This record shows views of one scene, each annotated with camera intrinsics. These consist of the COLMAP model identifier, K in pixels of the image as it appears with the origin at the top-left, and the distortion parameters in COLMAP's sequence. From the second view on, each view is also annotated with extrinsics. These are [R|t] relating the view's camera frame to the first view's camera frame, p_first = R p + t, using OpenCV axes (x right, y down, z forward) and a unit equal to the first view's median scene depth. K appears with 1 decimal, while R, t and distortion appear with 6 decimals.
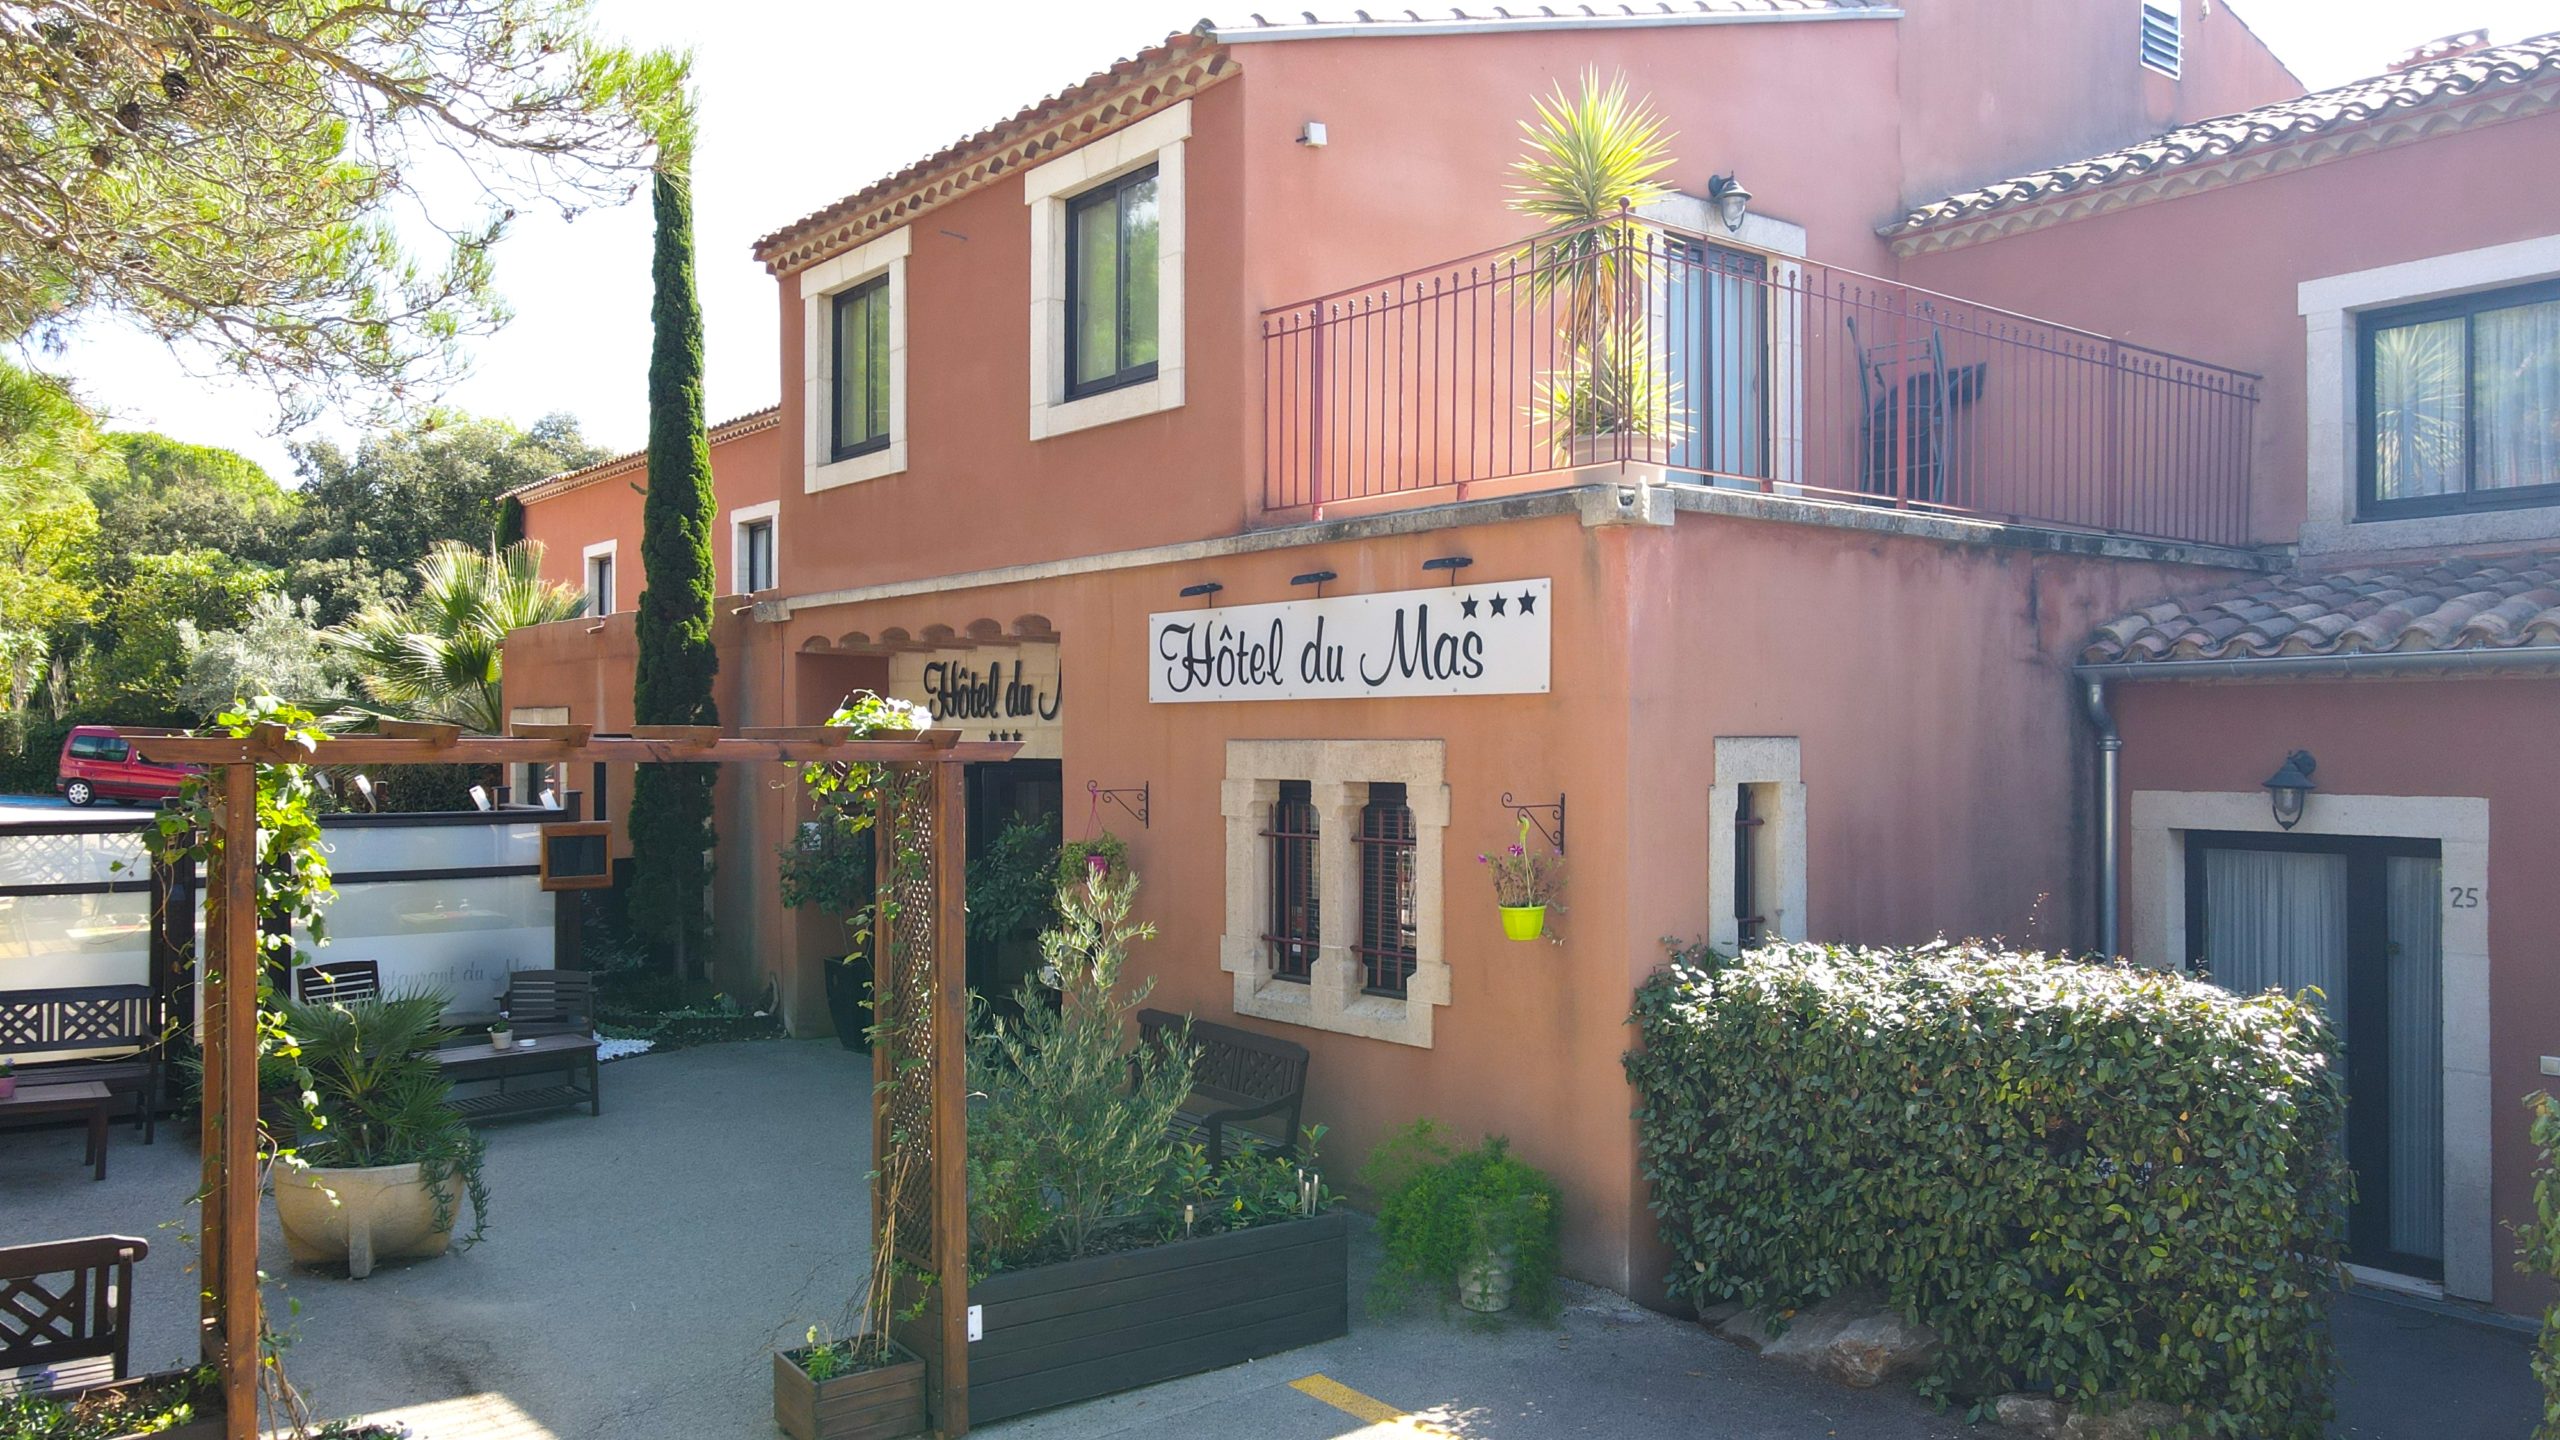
lens RADIAL K [[1893.1, 0, 1261.9], [0, 1893.1, 723.1], [0, 0, 1]] dist [-0.004914, 0.049765]
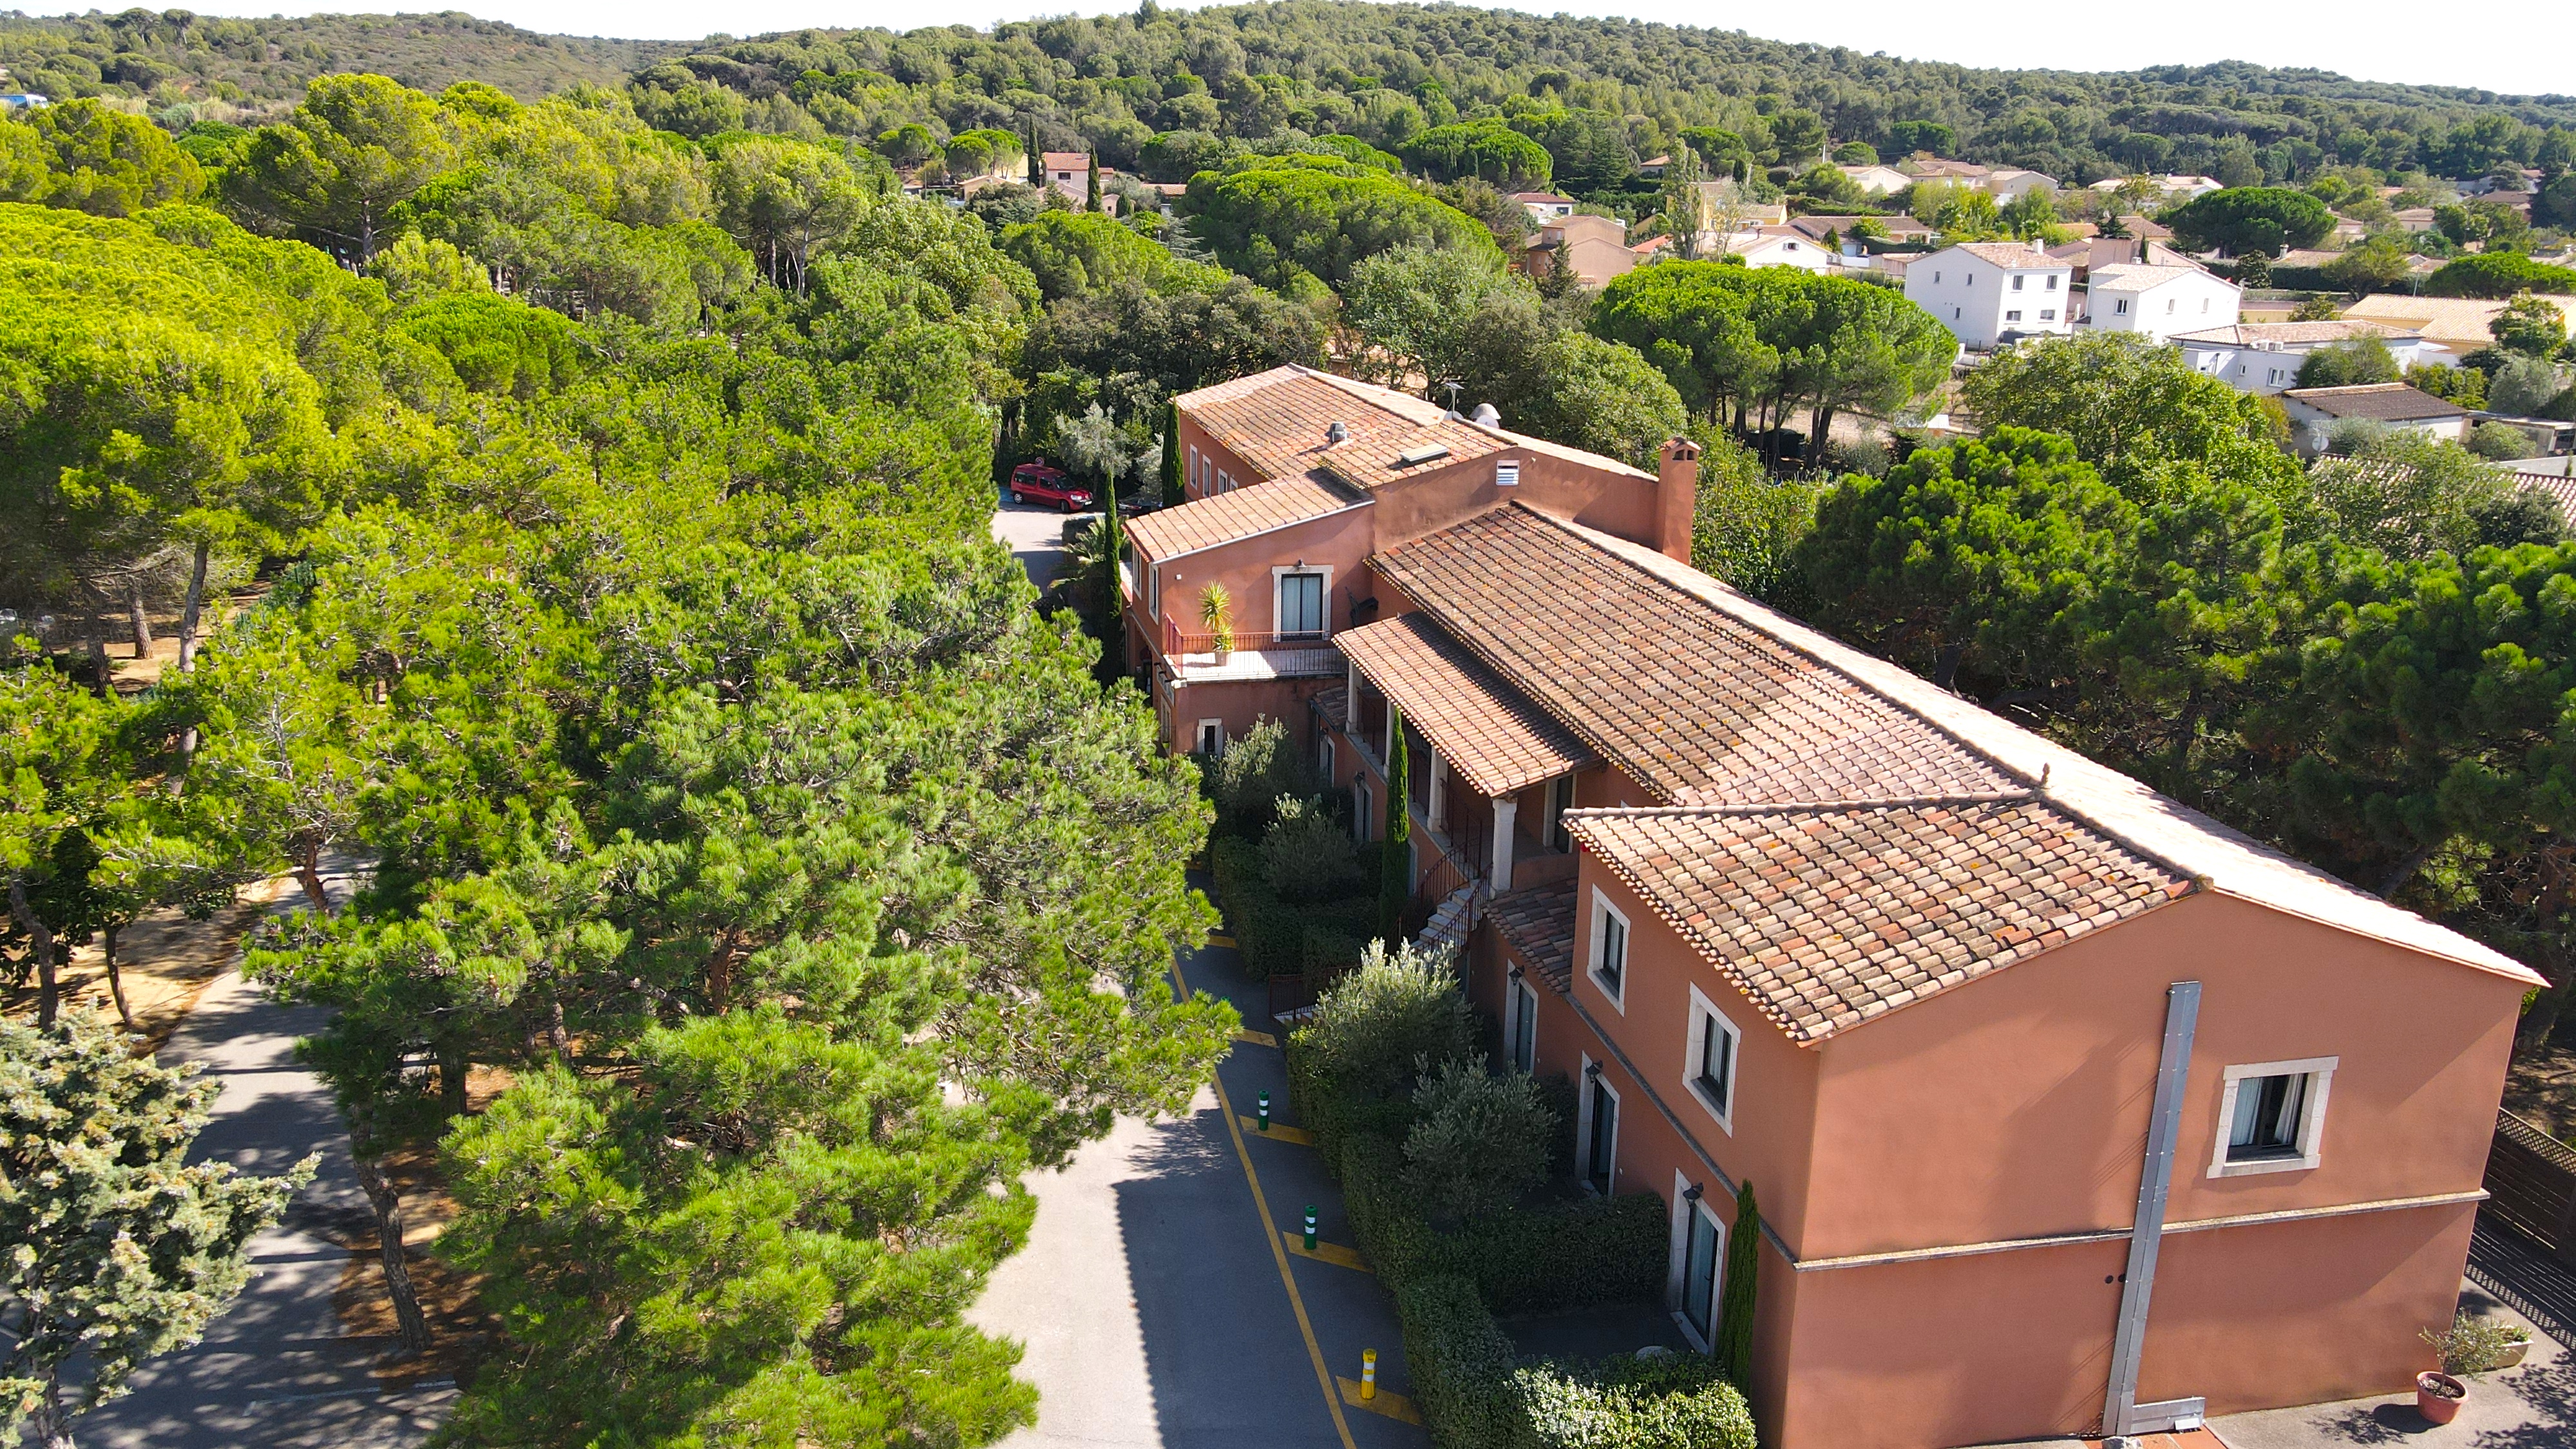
lens RADIAL K [[1892.0, 0, 1288.0], [0, 1892.0, 724.5], [0, 0, 1]] dist [-0.031343, 0.066242]
pose [[0.899896, 0.132825, -0.415385, 2.370011], [-0.010394, 0.958751, 0.284057, -1.333770], [0.435981, -0.251304, 0.864157, -3.215816]]
